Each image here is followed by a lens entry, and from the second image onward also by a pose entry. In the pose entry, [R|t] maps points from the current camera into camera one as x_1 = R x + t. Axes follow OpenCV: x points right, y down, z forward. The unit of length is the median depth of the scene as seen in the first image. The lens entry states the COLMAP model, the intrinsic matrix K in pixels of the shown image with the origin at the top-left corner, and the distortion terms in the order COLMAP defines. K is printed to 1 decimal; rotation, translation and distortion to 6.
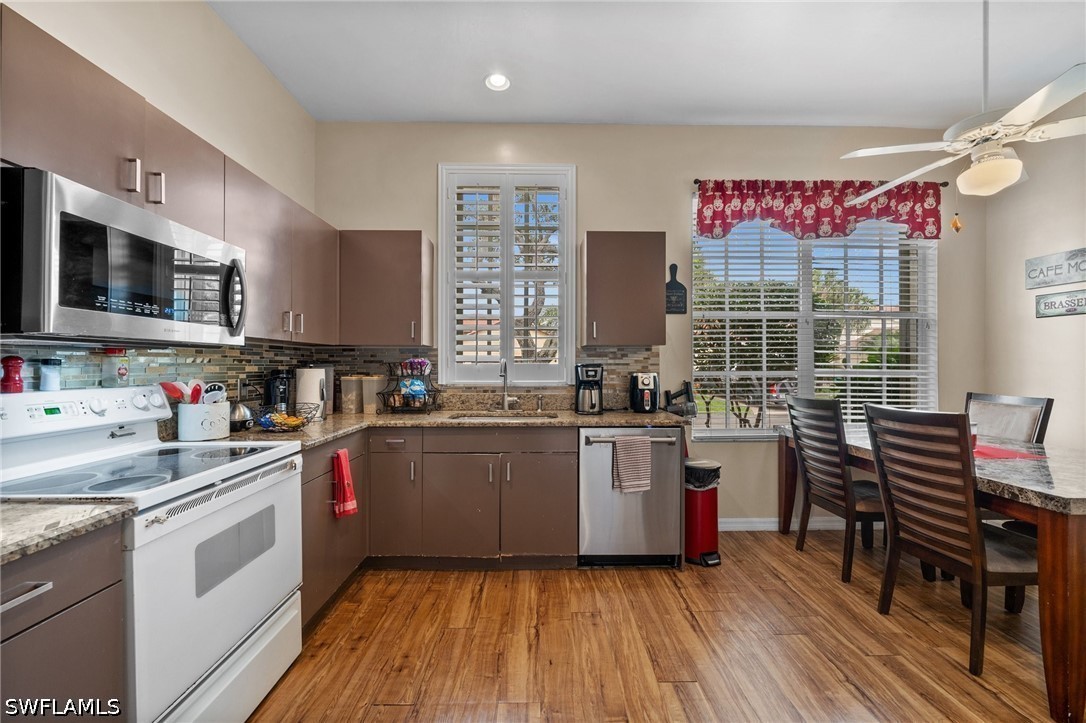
lens RADIAL K [[429.2, 0, 544.2], [0, 429.2, 366.1], [0, 0, 1]] dist [-0.002214, -0.000197]
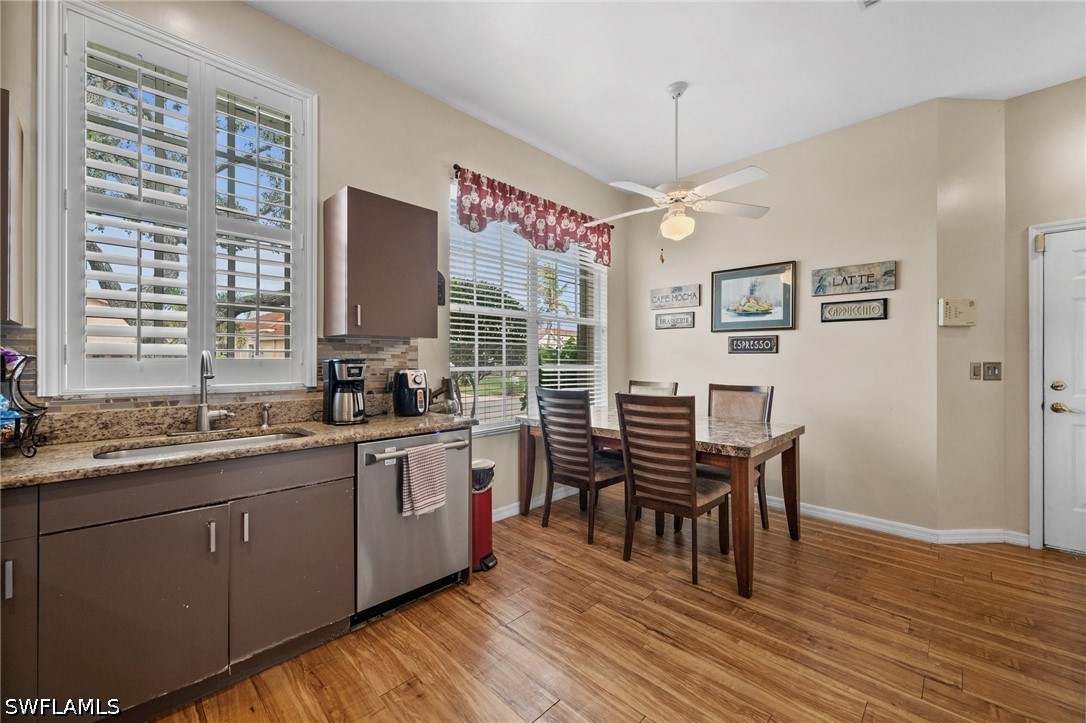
lens RADIAL K [[429.2, 0, 541.2], [0, 429.2, 361.0], [0, 0, 1]] dist [-0.002214, -0.000197]
pose [[0.715592, -0.000261, 0.698518, -0.188691], [0.001693, 0.999998, -0.001361, 0.000190], [-0.698516, 0.002157, 0.715591, 0.207981]]
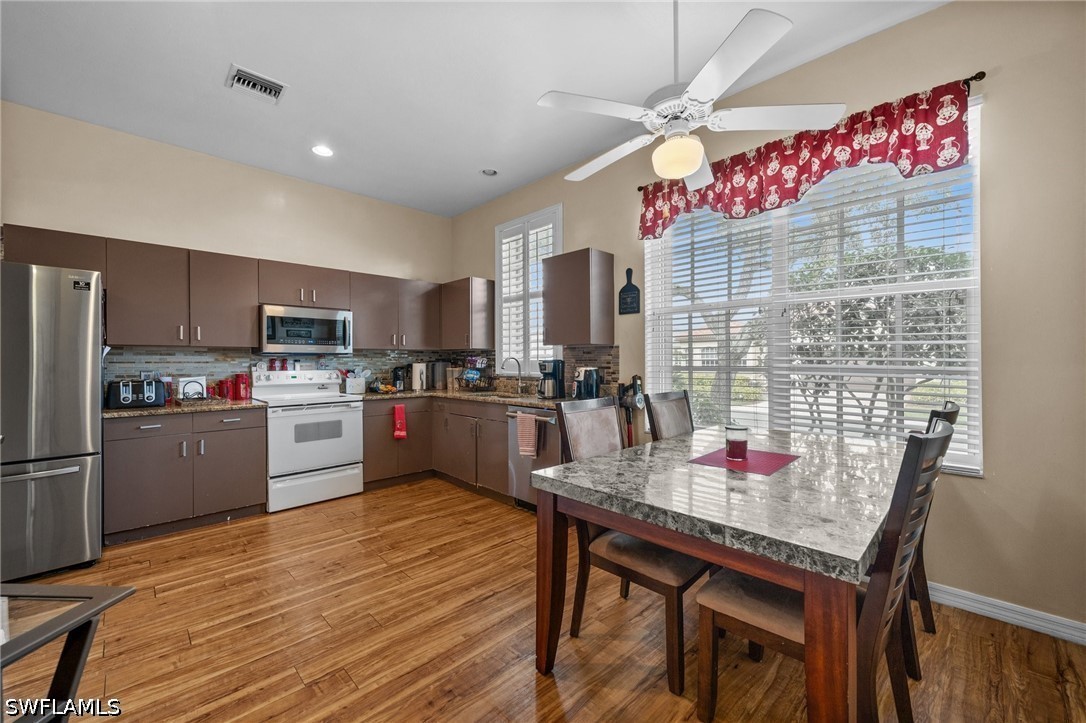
lens RADIAL K [[429.2, 0, 544.2], [0, 429.2, 363.0], [0, 0, 1]] dist [-0.002214, -0.000197]
pose [[0.688613, 0.001568, -0.725127, 1.050732], [0.001935, 0.999990, 0.004001, -0.001477], [0.725126, -0.004159, 0.688604, 0.099092]]
